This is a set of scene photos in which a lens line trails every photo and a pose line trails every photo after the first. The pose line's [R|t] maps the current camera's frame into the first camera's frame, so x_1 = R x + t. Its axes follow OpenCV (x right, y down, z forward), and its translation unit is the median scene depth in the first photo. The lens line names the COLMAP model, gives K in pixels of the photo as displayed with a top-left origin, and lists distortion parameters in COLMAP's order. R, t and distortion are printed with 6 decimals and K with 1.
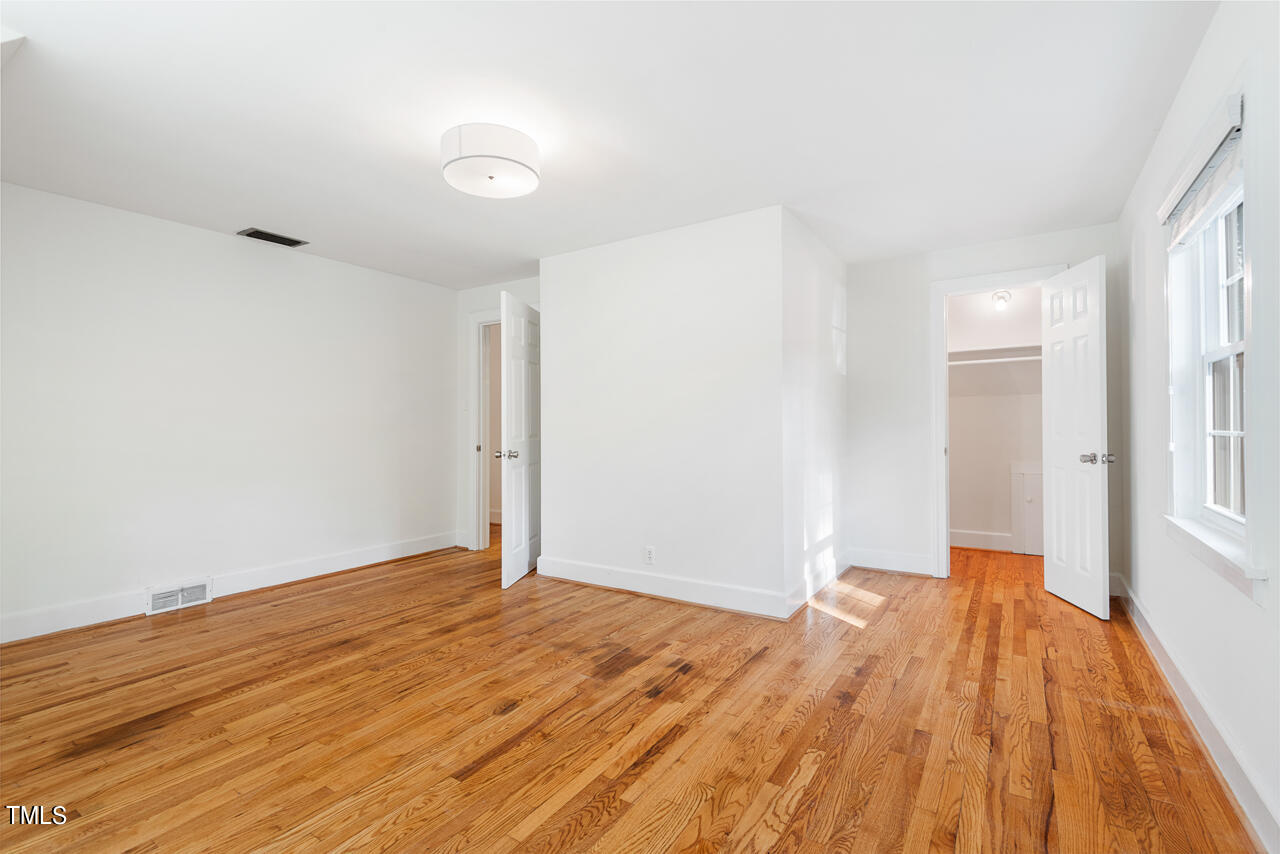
lens RADIAL K [[578.9, 0, 645.1], [0, 578.9, 424.7], [0, 0, 1]] dist [0.022920, -0.014402]
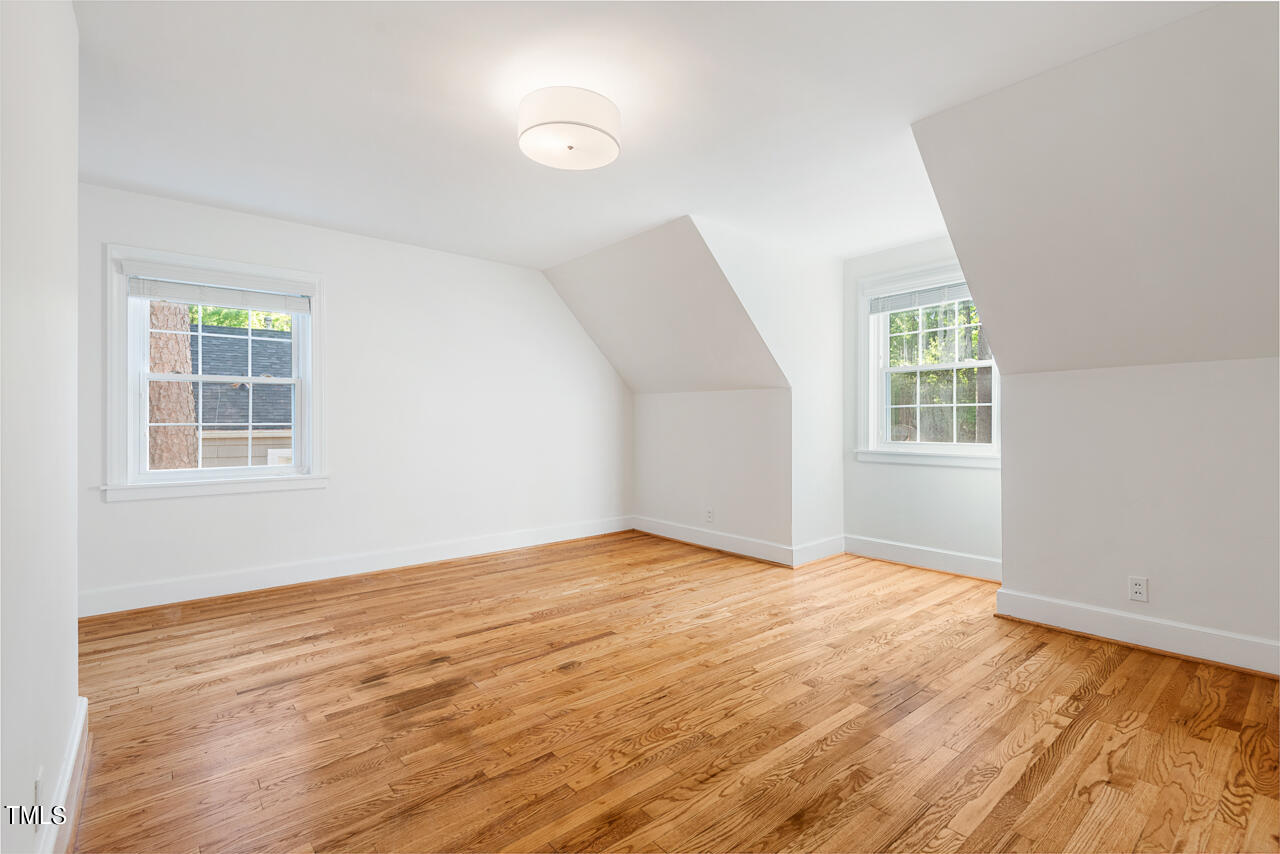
lens RADIAL K [[578.9, 0, 639.8], [0, 578.9, 423.6], [0, 0, 1]] dist [0.022920, -0.014402]
pose [[-0.954568, 0.005155, 0.297948, -0.677290], [0.005355, 0.999986, -0.000144, 0.018954], [-0.297945, 0.001458, -0.954582, 1.946606]]
